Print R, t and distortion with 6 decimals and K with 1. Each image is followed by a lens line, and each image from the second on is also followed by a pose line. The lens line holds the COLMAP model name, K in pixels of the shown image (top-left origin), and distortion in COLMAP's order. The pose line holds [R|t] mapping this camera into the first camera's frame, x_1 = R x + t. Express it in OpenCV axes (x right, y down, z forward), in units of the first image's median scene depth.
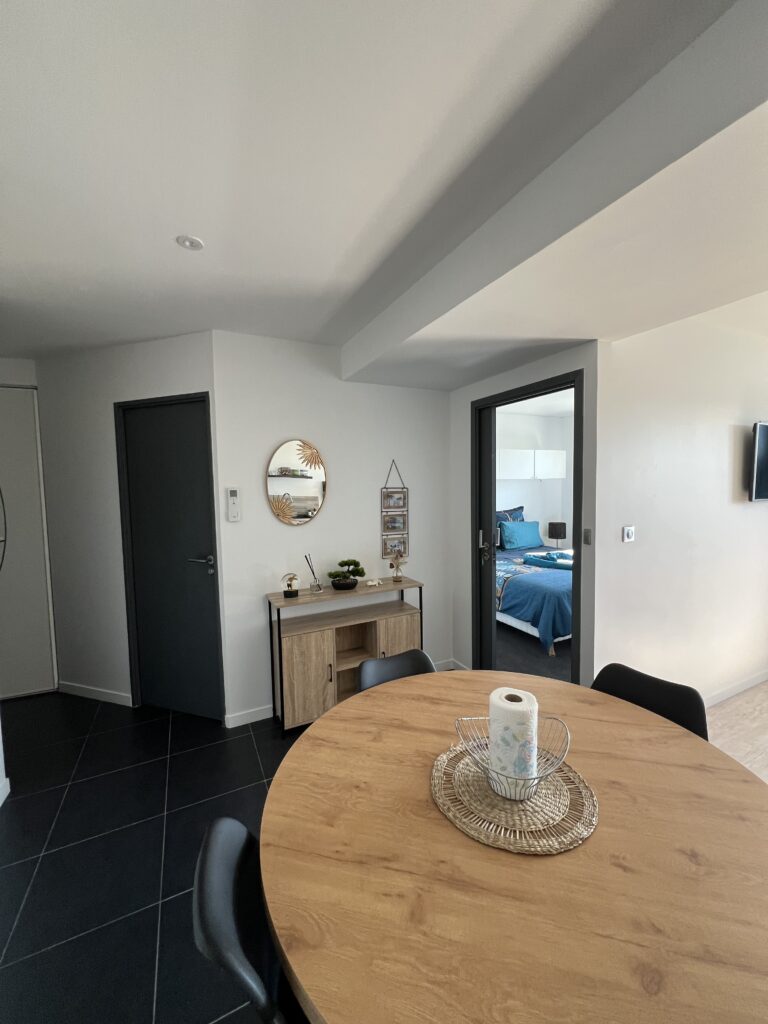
lens RADIAL K [[406.8, 0, 384.0], [0, 406.8, 512.0], [0, 0, 1]] dist [0.000855, 0.000221]
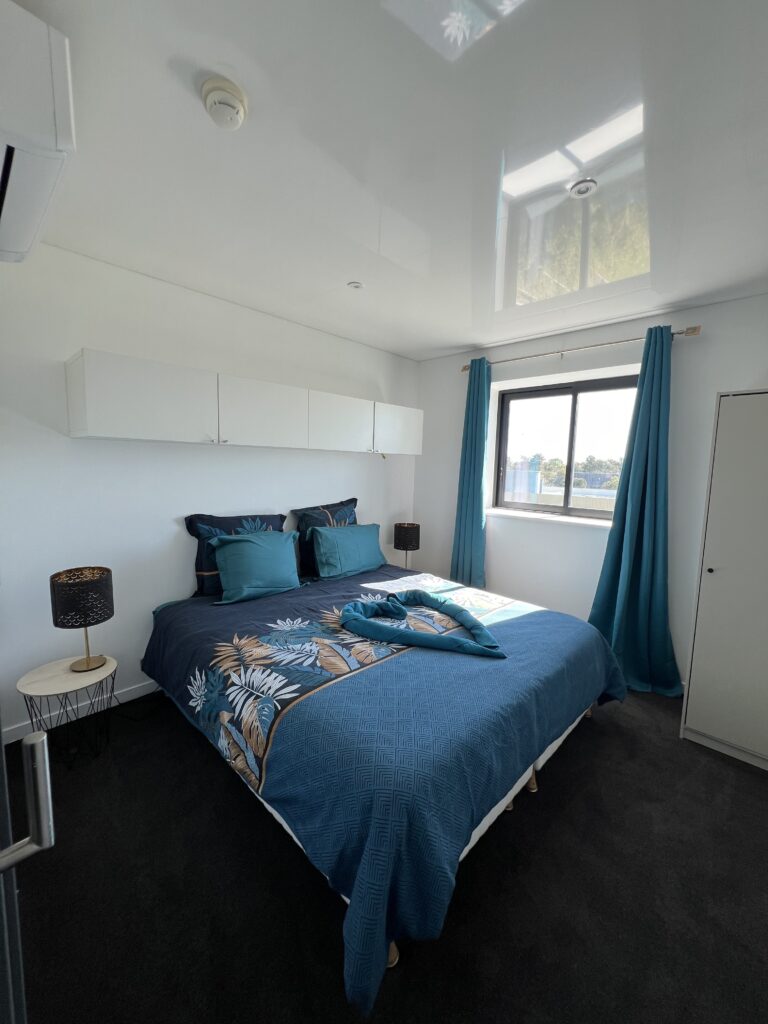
lens RADIAL K [[405.8, 0, 384.0], [0, 405.8, 512.0], [0, 0, 1]] dist [0.003697, 0.000117]
pose [[0.939367, 0.005435, 0.342870, 0.182487], [-0.022466, 0.998702, 0.045719, -0.023572], [-0.342176, -0.050650, 0.938270, 0.438601]]
